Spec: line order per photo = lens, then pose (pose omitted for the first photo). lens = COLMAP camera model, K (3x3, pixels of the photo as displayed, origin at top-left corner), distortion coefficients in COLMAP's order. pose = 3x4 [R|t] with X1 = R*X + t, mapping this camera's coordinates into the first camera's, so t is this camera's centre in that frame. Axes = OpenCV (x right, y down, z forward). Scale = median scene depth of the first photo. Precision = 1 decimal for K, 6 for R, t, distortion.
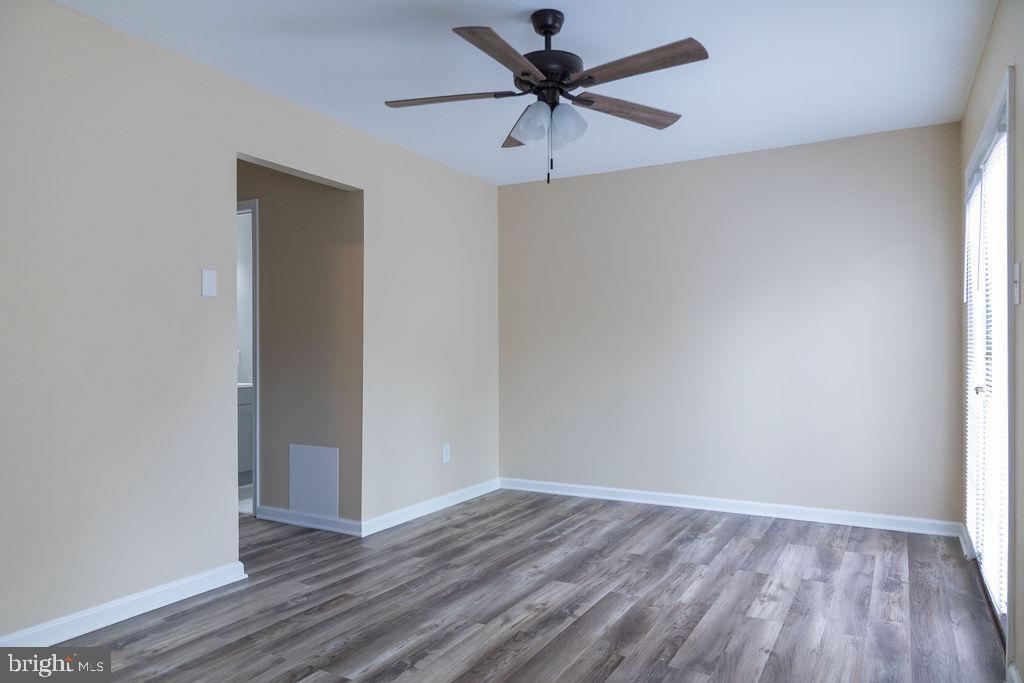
lens RADIAL K [[683.1, 0, 512.0], [0, 683.1, 343.0], [0, 0, 1]] dist [0.022034, -0.003989]
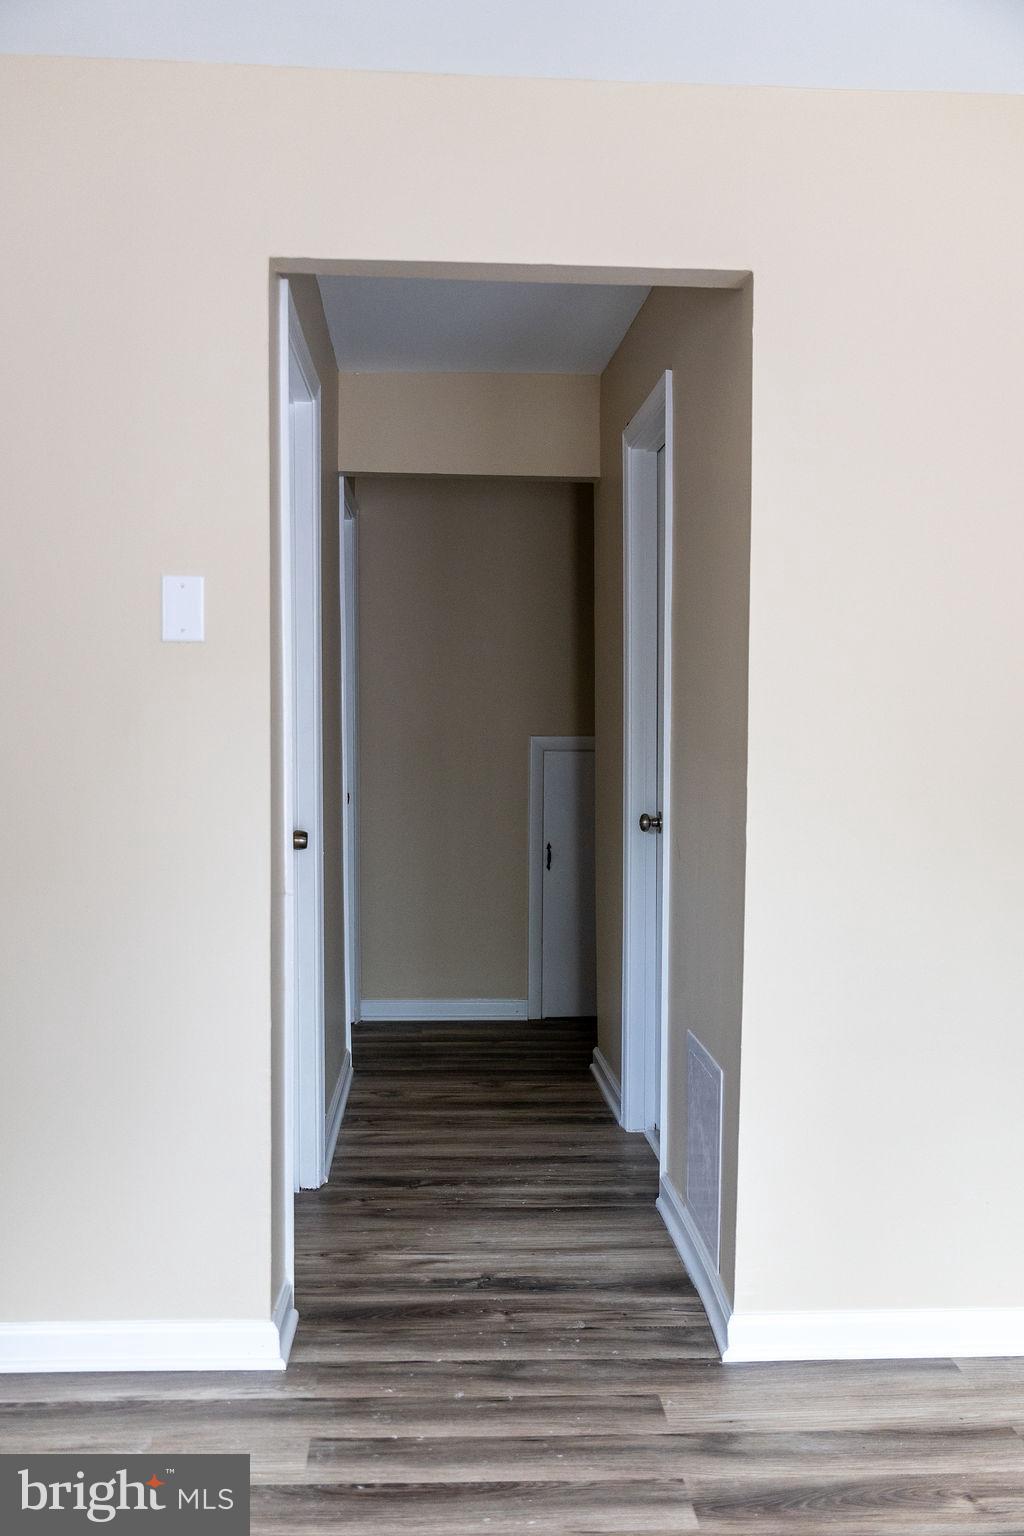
lens RADIAL K [[1424.9, 0, 512.5], [0, 1424.9, 768.2], [0, 0, 1]] dist [-0.001043, 0.000000]
pose [[0.544765, 0.016453, -0.838428, 0.310294], [-0.000536, 0.999814, 0.019272, -0.008444], [0.838589, -0.010049, 0.544672, 0.609357]]
